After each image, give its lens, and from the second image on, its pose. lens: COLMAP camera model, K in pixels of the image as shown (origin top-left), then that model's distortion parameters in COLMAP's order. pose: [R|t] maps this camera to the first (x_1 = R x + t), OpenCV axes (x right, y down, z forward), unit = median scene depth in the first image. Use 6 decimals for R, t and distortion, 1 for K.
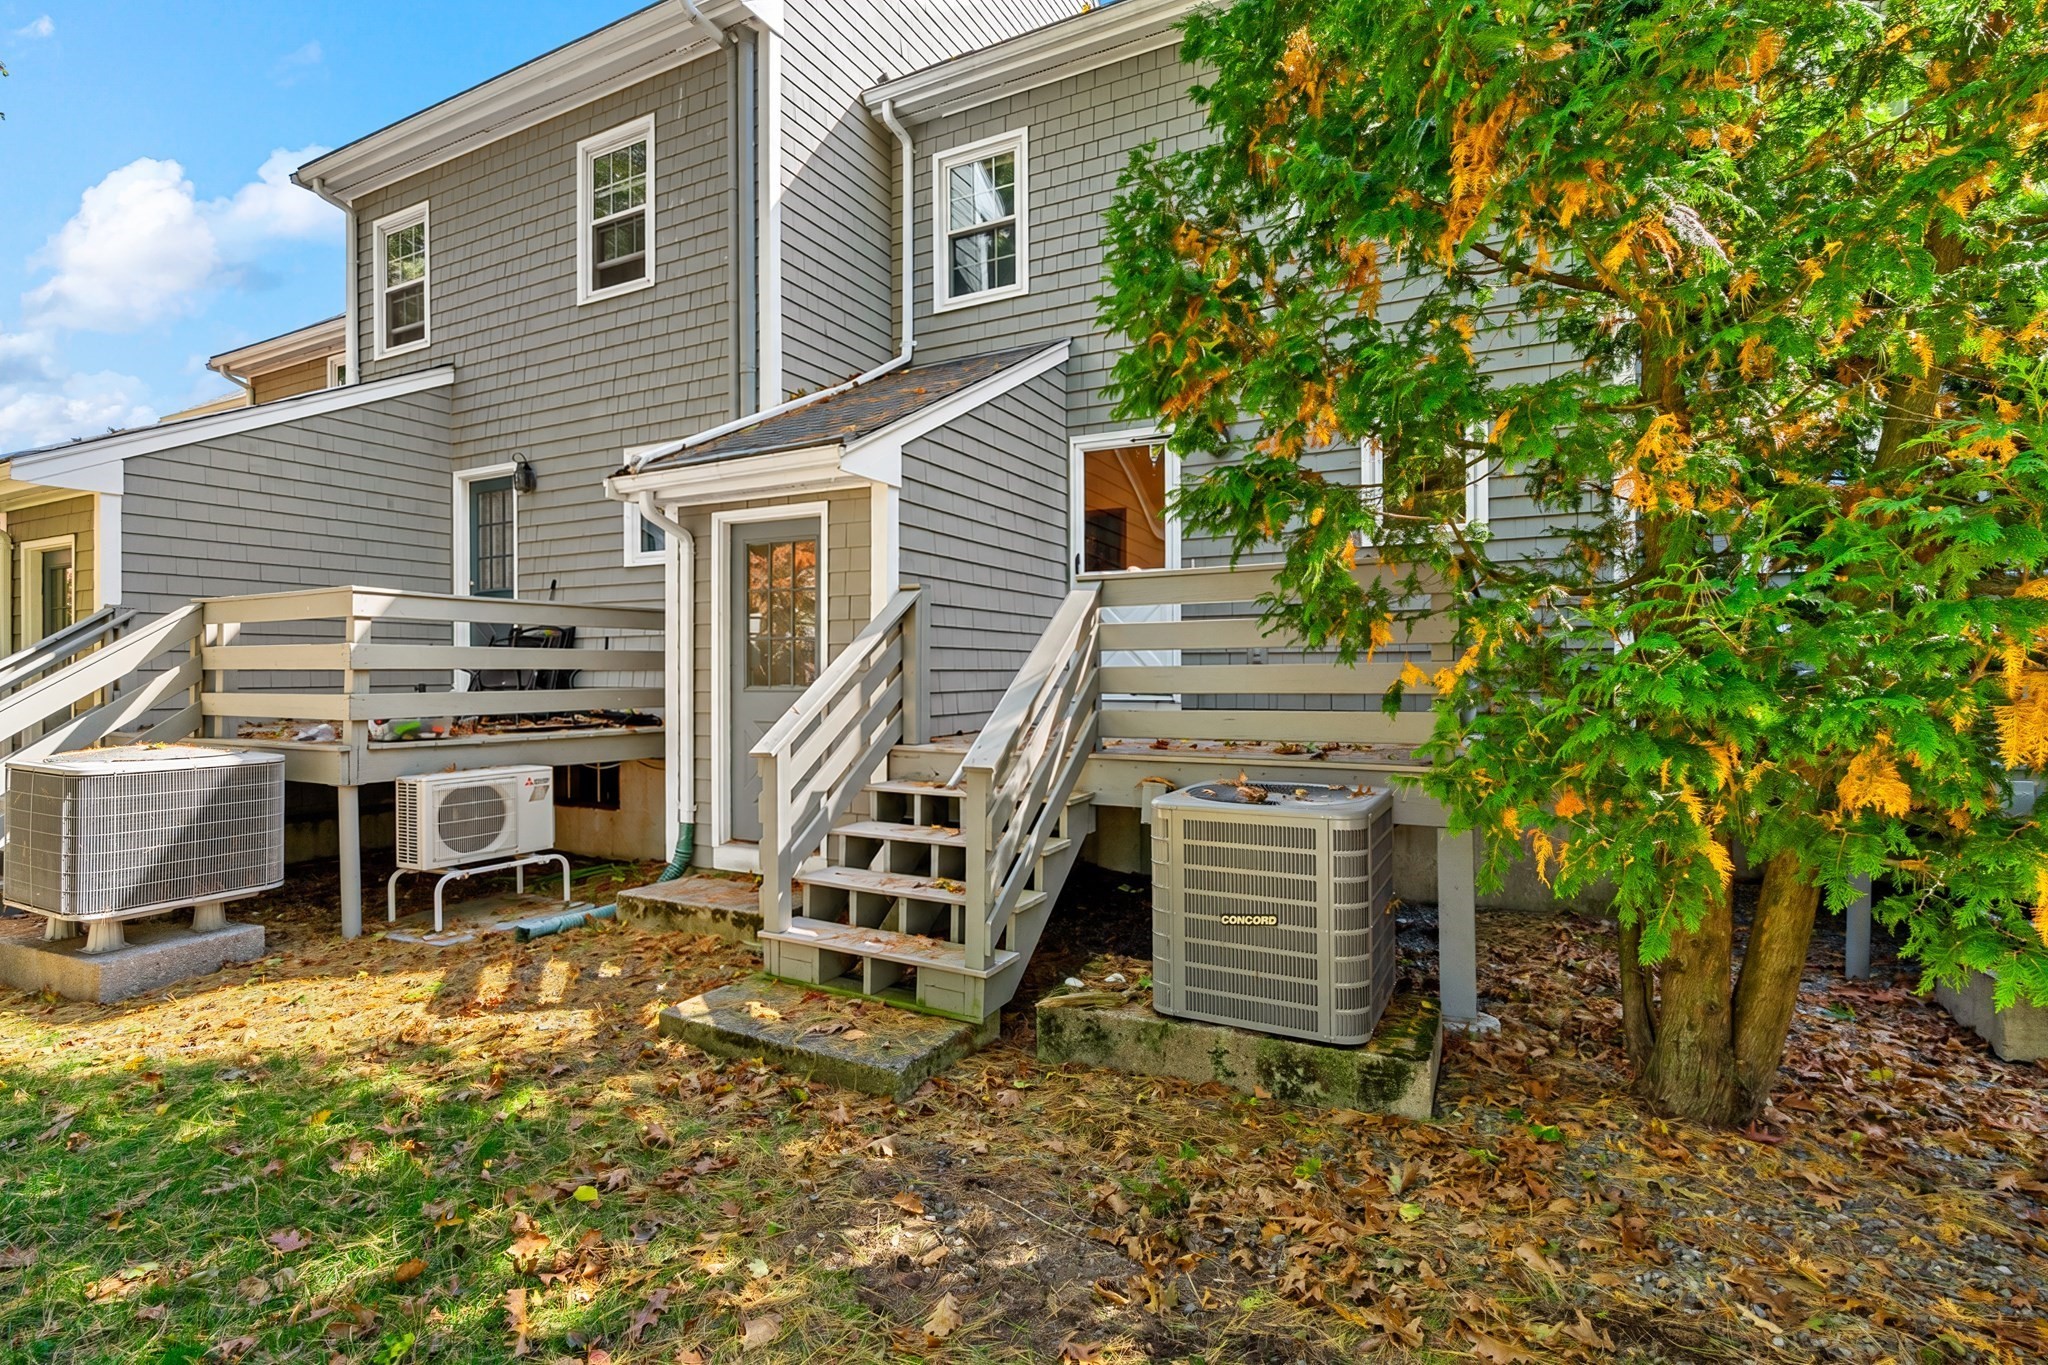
lens RADIAL K [[942.4, 0, 1025.4], [0, 942.4, 681.5], [0, 0, 1]] dist [-0.003426, 0.001630]
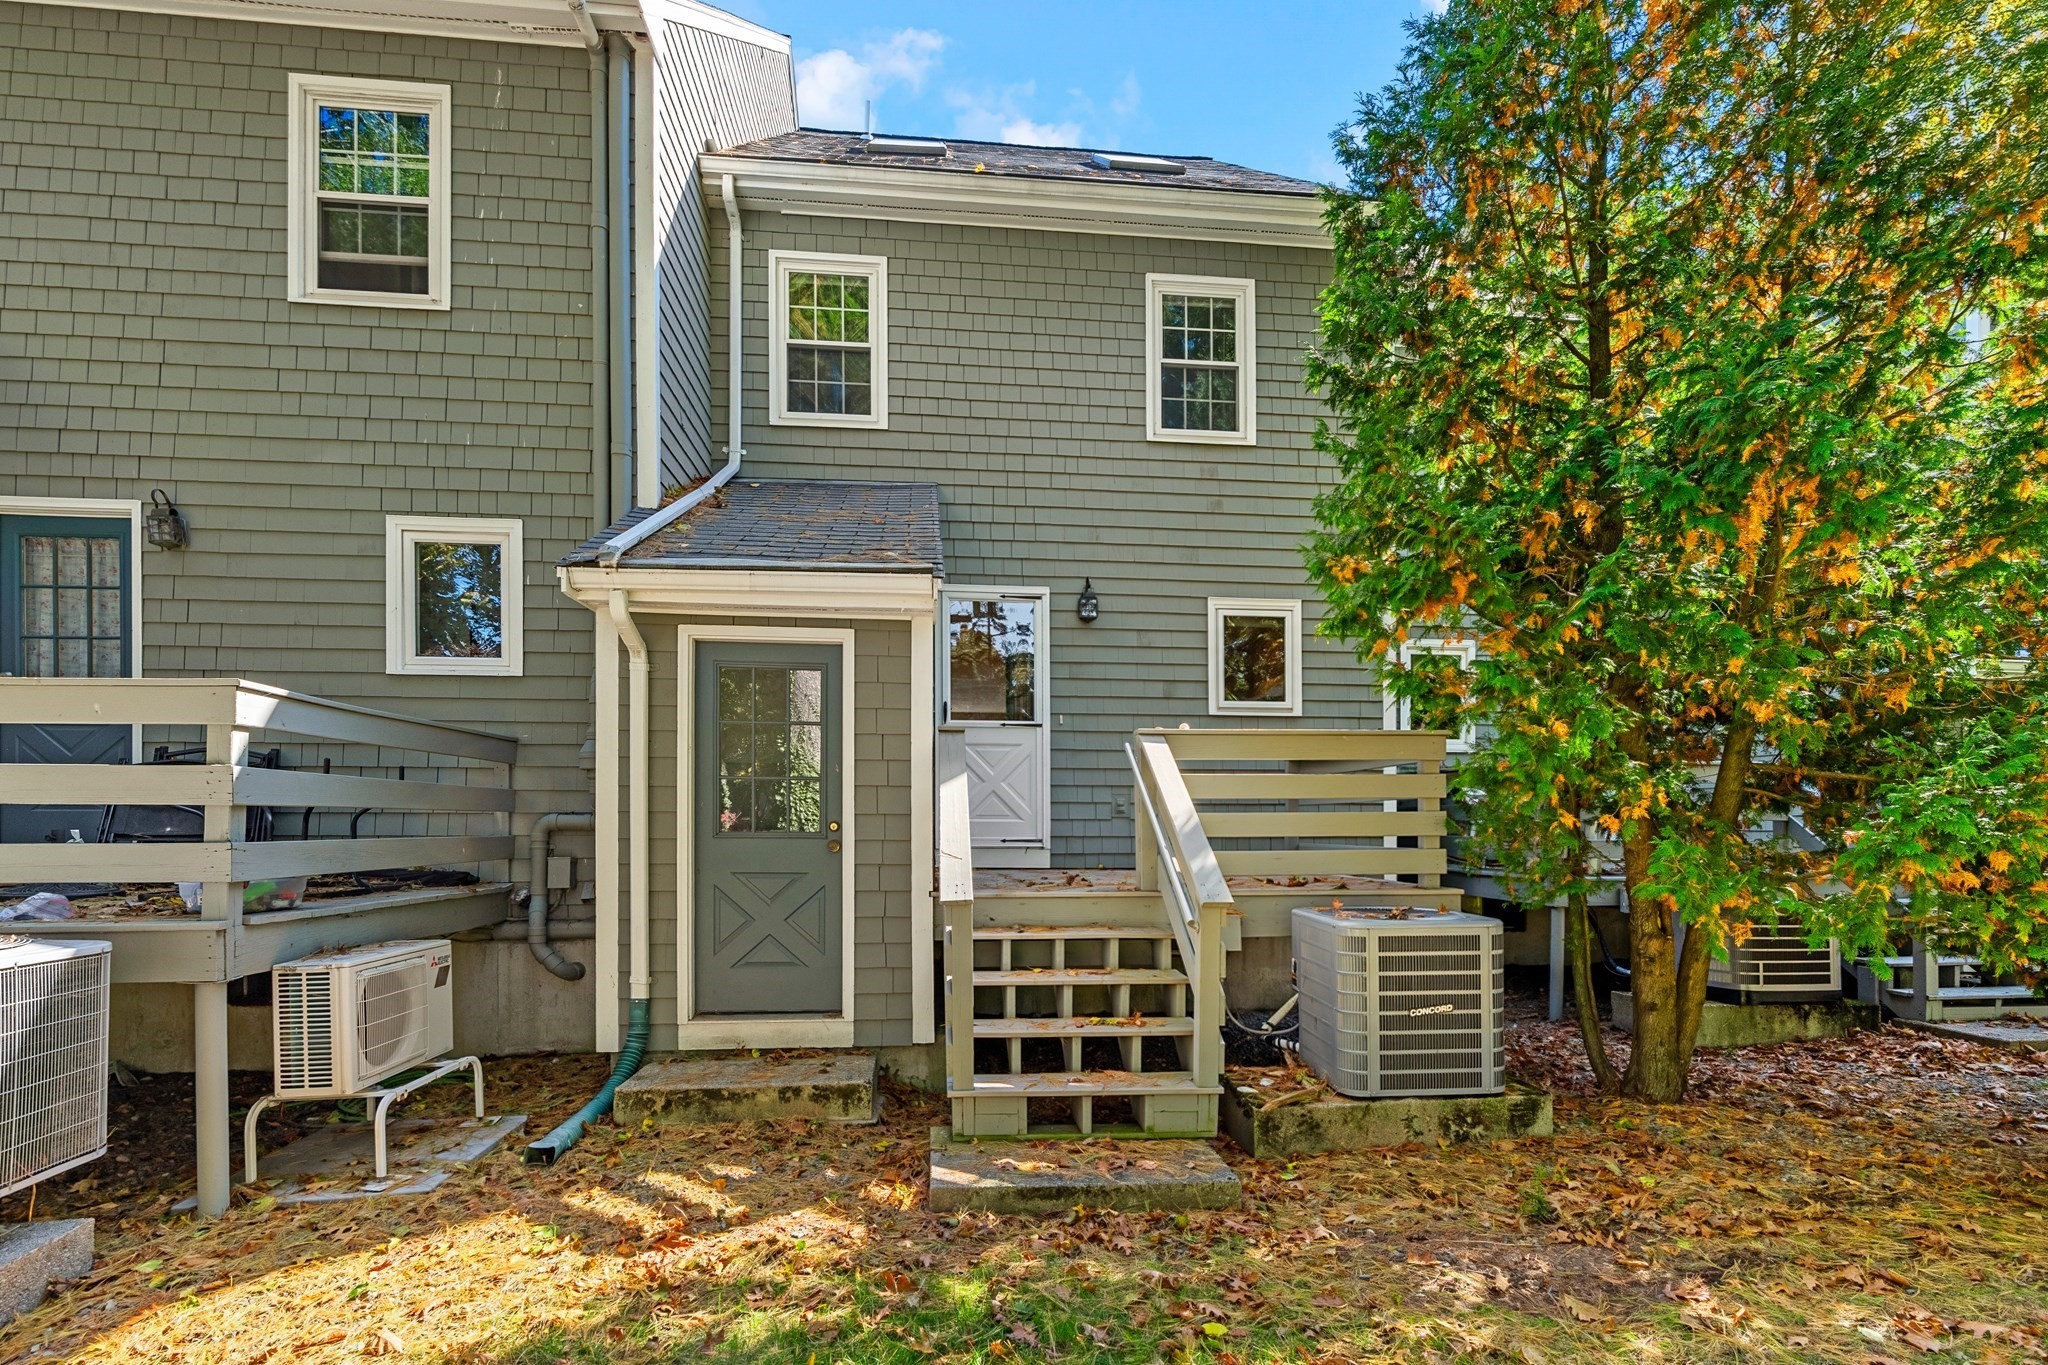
lens RADIAL K [[942.4, 0, 1107.4], [0, 942.4, 826.6], [0, 0, 1]] dist [-0.003426, 0.001630]
pose [[0.839293, 0.002258, 0.543674, -0.541063], [0.001272, 0.999980, -0.006117, 0.006675], [-0.543678, 0.005825, 0.839274, 0.104814]]
